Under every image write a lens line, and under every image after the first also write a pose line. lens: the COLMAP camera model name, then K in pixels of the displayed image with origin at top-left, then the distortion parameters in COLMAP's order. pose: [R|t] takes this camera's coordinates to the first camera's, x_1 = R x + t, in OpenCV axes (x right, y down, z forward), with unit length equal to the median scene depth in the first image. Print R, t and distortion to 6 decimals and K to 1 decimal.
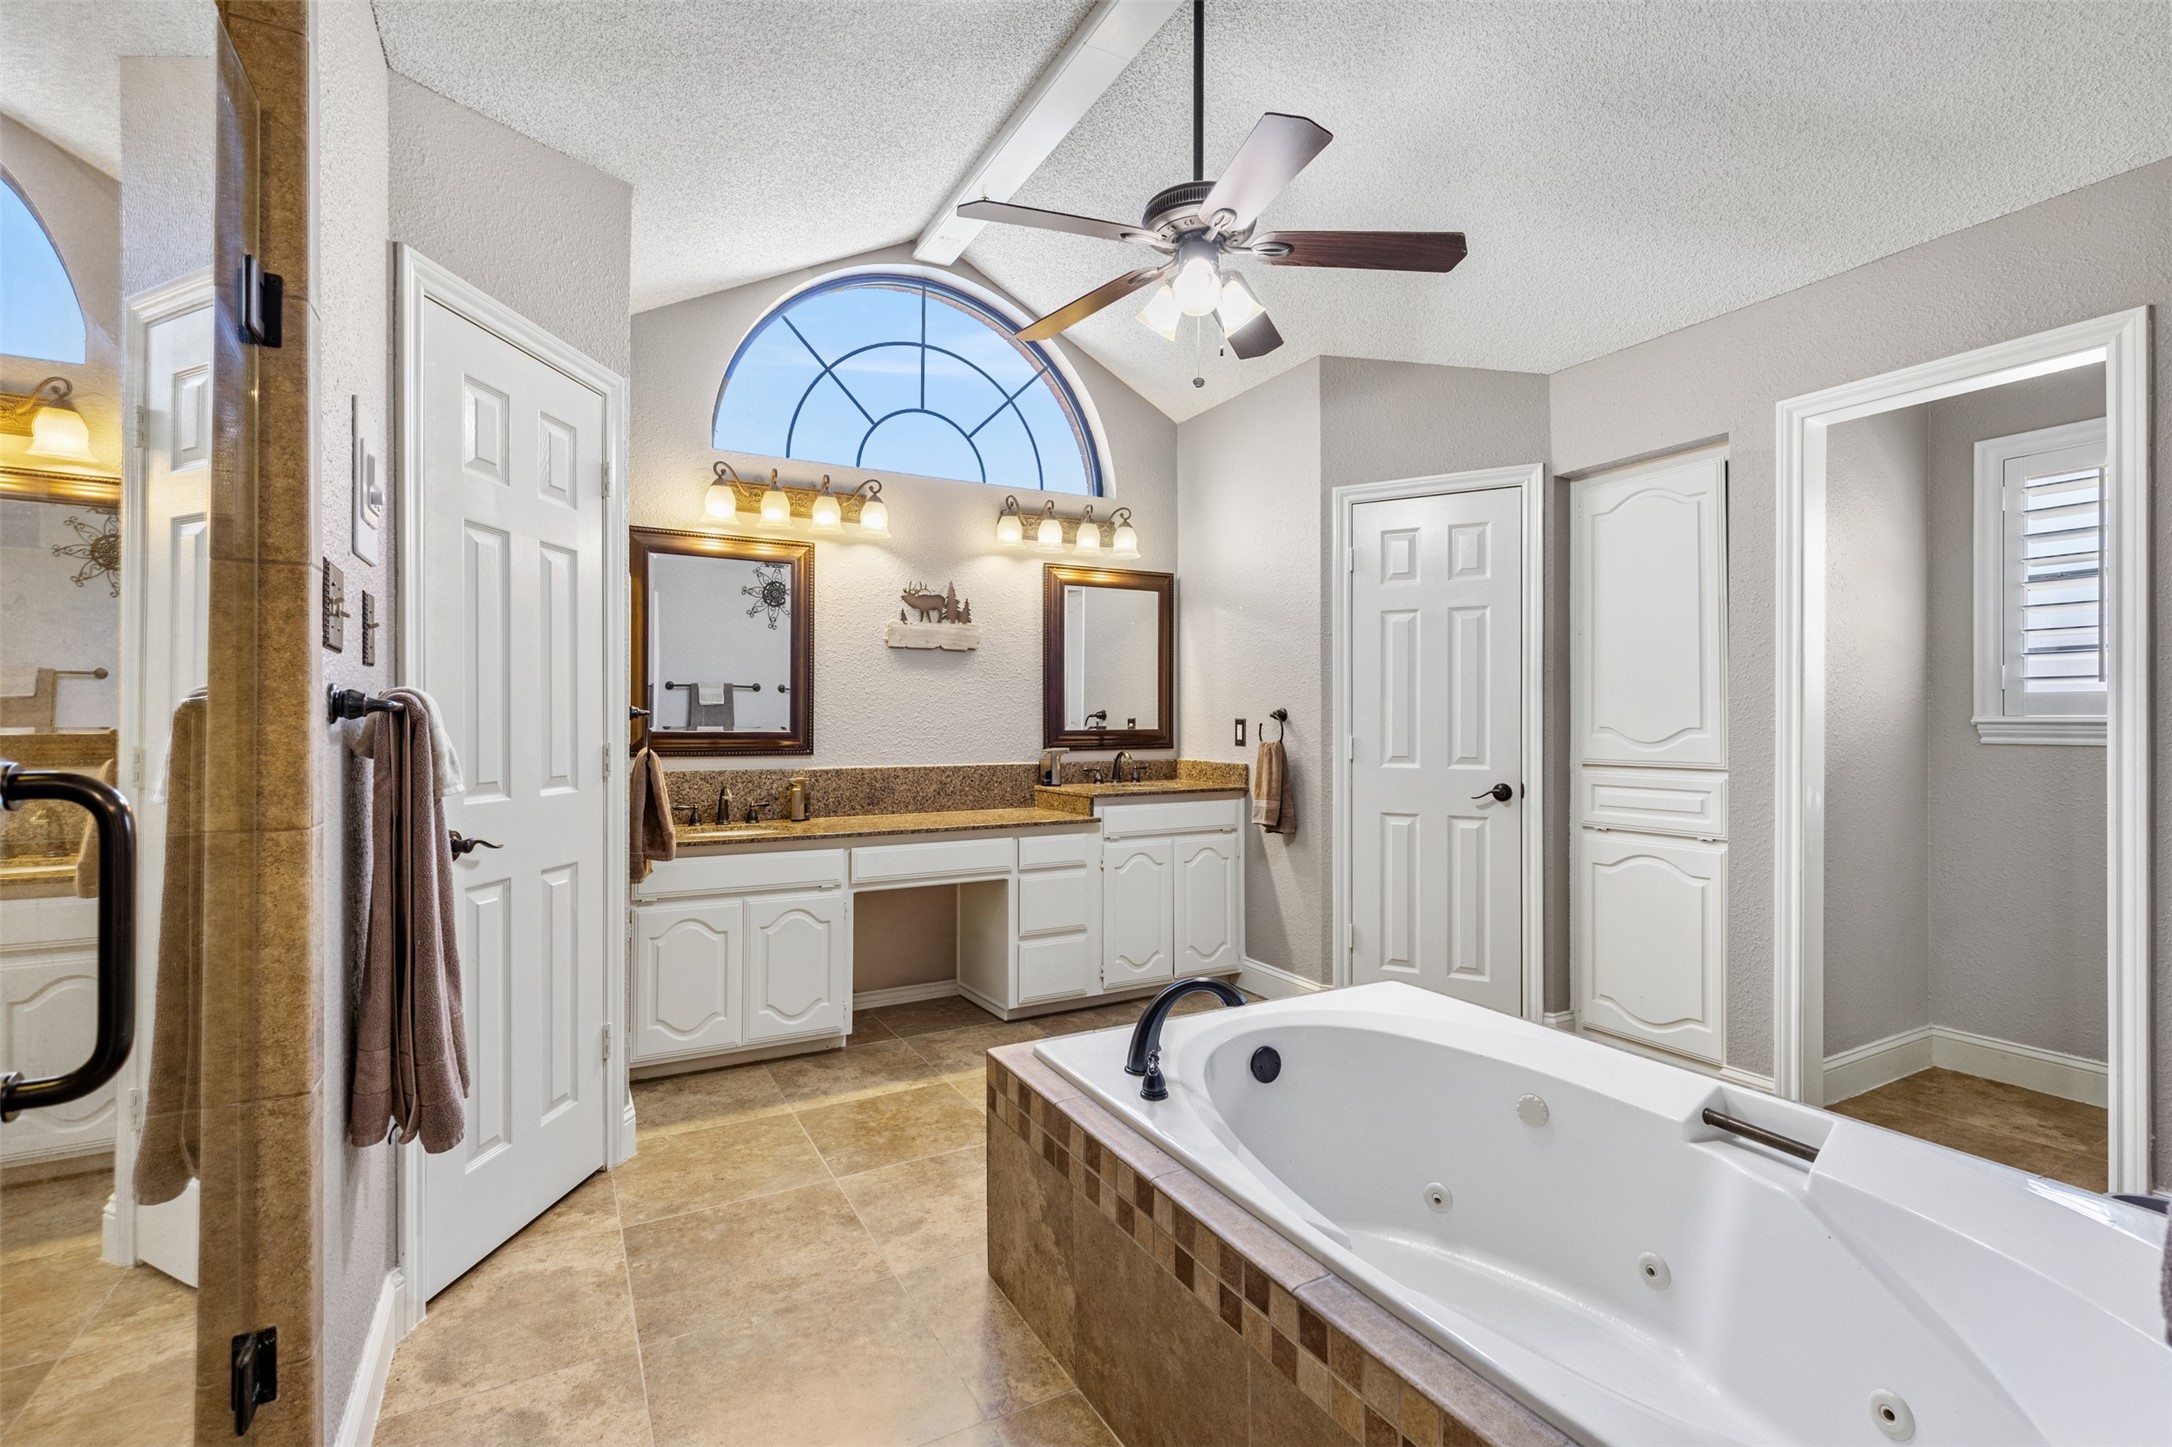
lens RADIAL K [[977.6, 0, 1086.0], [0, 977.6, 723.5], [0, 0, 1]] dist [0.001556, -0.000075]
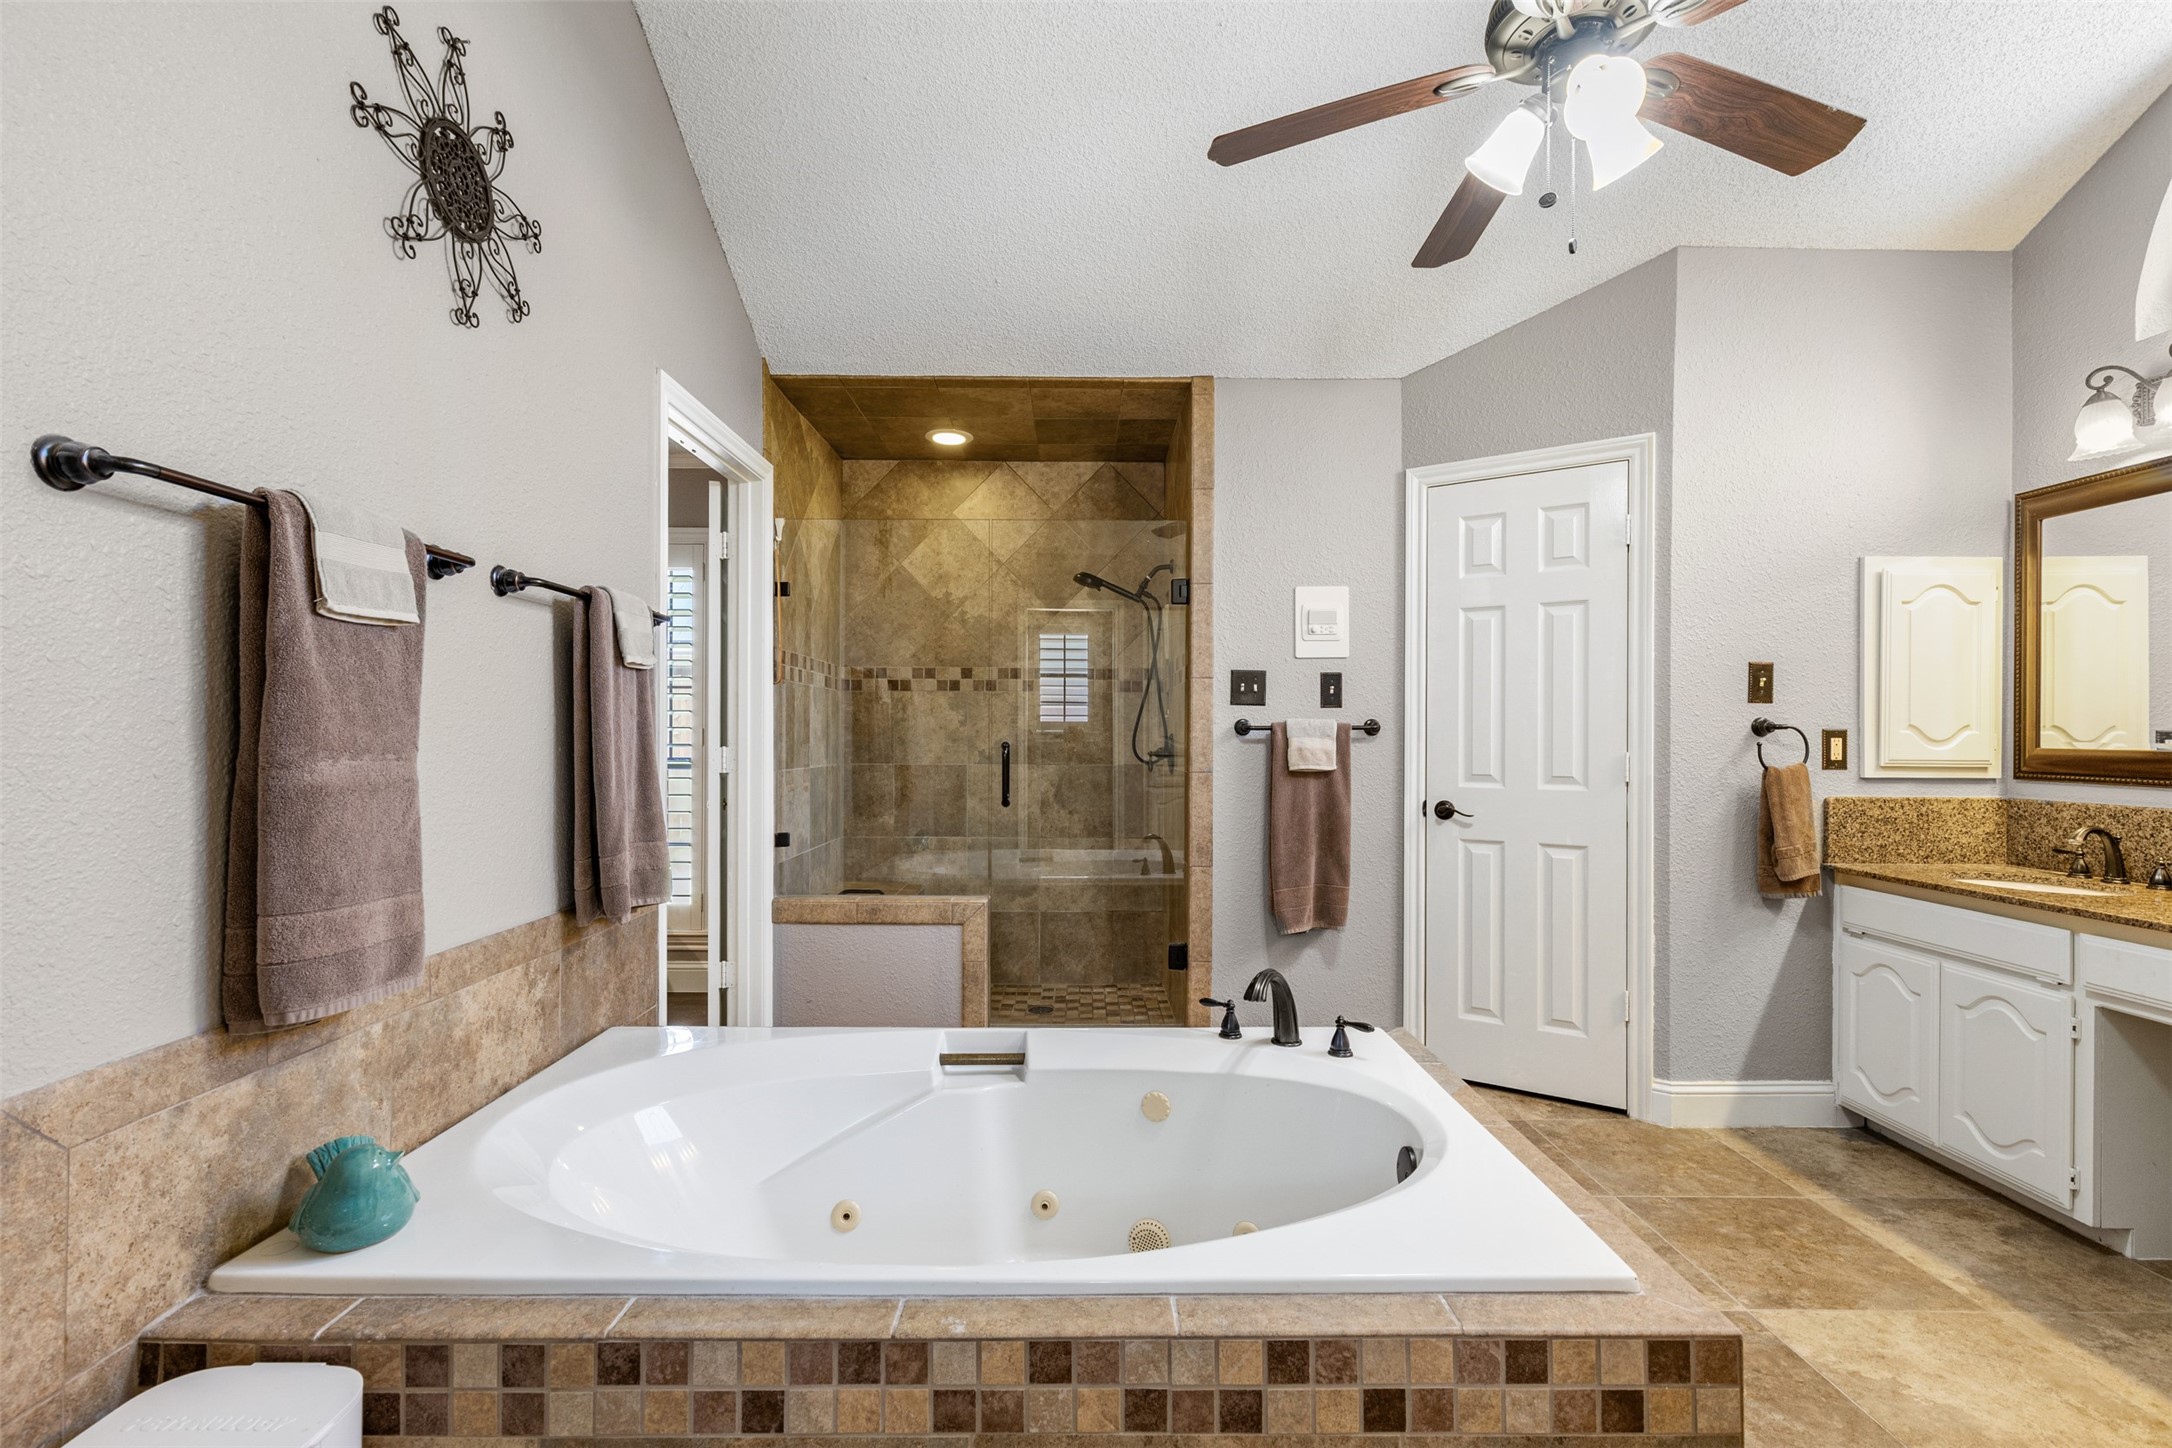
lens RADIAL K [[995.1, 0, 1094.2], [0, 995.1, 735.9], [0, 0, 1]] dist [0.005443, -0.003740]
pose [[-0.478621, -0.003635, -0.878014, 0.697975], [-0.004694, 0.999988, -0.001581, 0.003277], [0.878009, 0.003365, -0.478632, 0.808972]]
